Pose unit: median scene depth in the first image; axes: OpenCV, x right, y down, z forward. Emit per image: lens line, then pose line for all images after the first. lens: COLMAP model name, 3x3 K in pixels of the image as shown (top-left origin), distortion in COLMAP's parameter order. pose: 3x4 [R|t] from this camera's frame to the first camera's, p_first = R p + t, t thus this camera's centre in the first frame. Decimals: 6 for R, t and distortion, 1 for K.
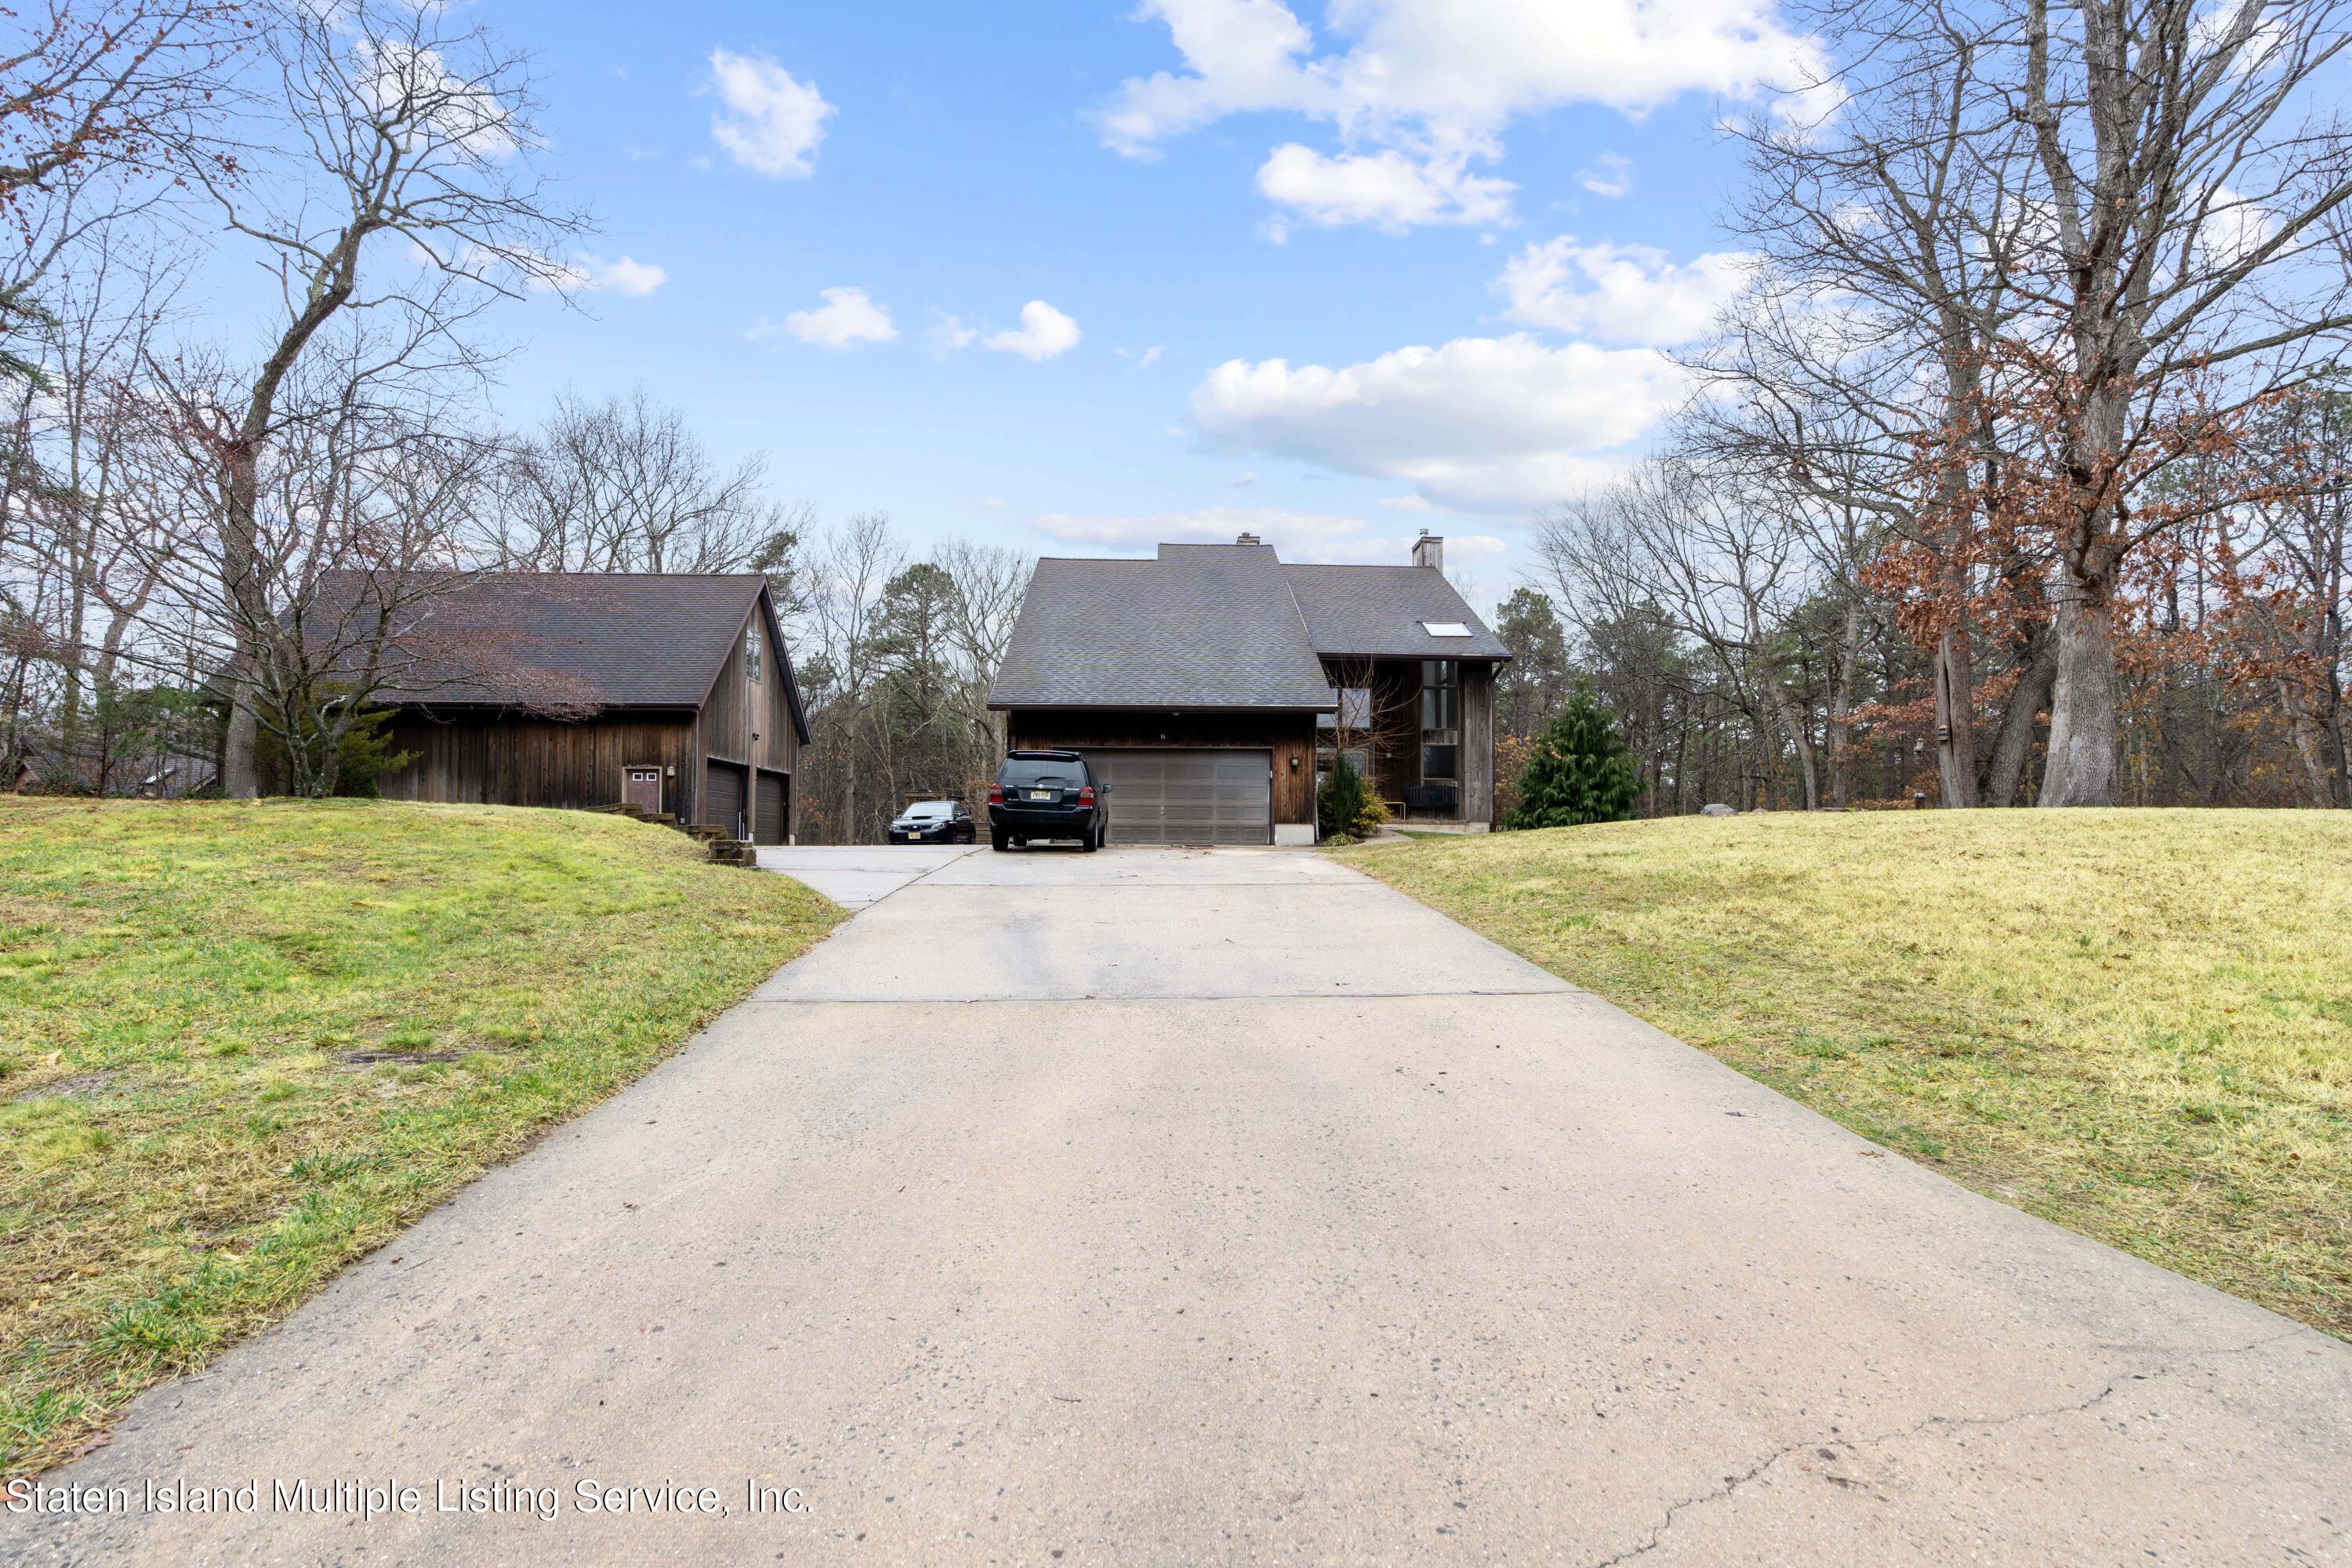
lens RADIAL K [[1059.6, 0, 1188.7], [0, 1059.6, 841.0], [0, 0, 1]] dist [-0.000544, 0.000176]
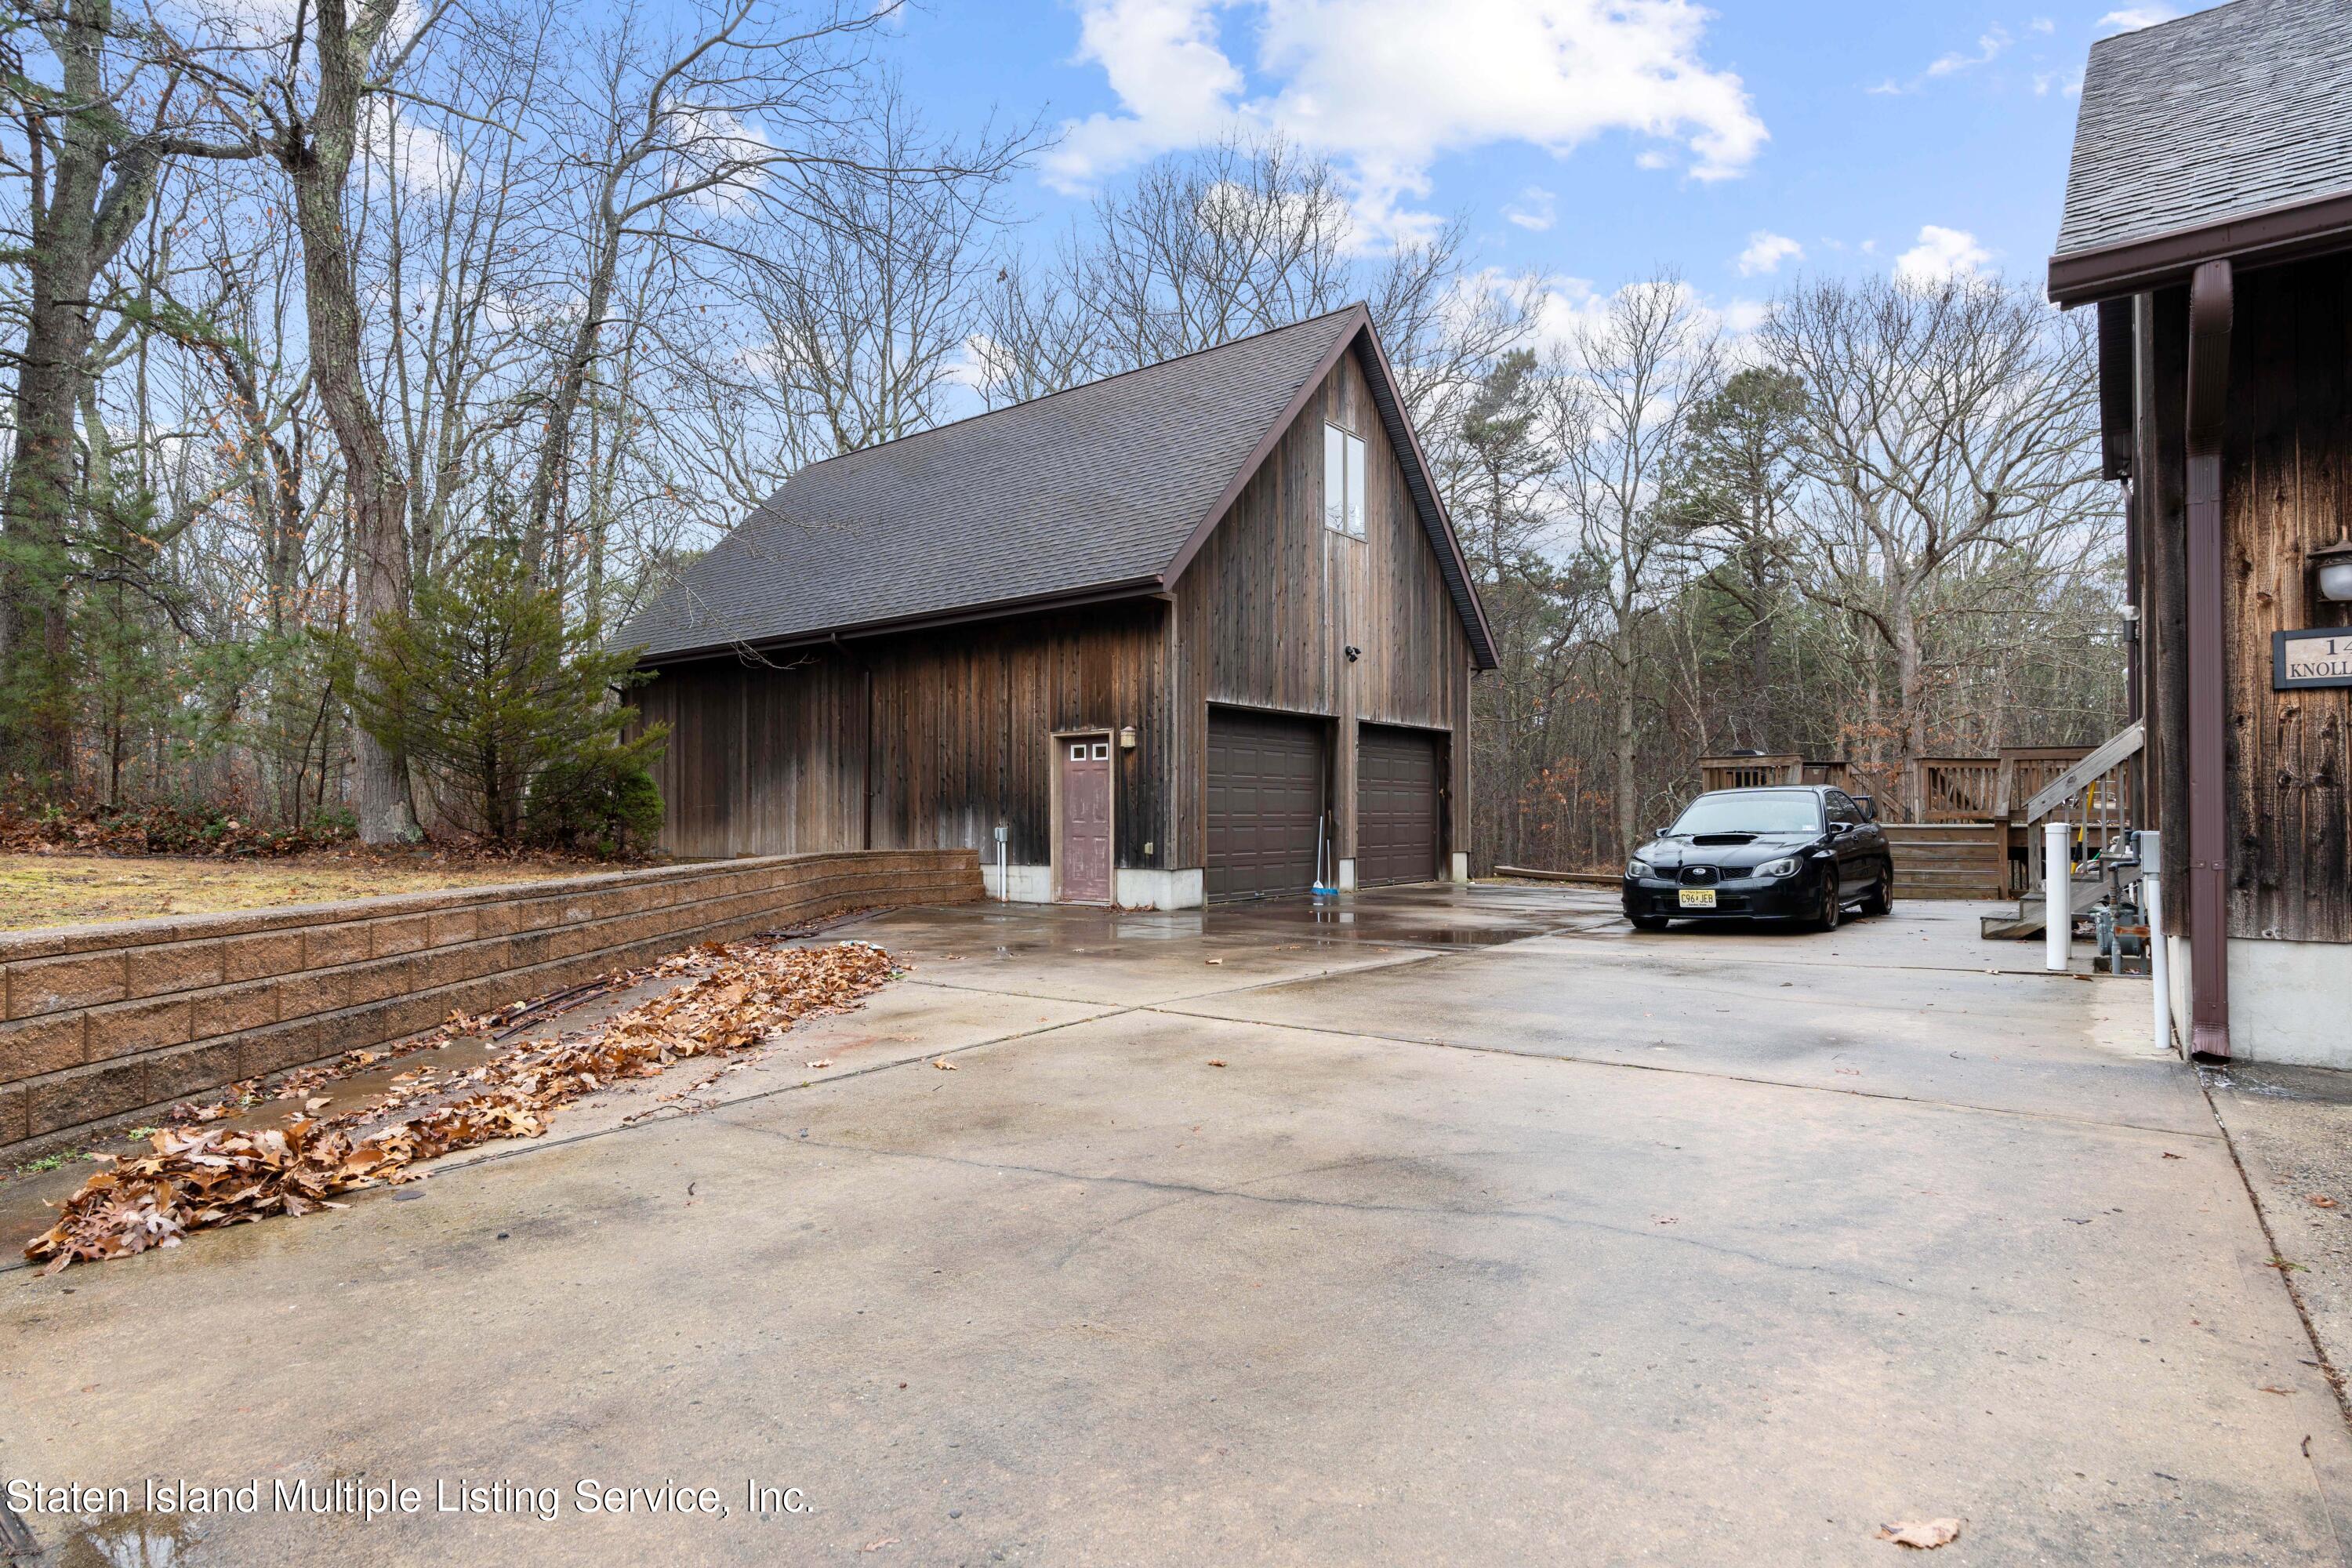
lens RADIAL K [[1226.5, 0, 1176.0], [0, 1226.5, 784.0], [0, 0, 1]] dist [-0.002364, -0.000204]
pose [[0.765799, -0.023173, -0.642663, -0.136213], [0.011540, 0.999685, -0.022296, -0.033451], [0.642977, 0.009658, 0.765825, 0.597852]]
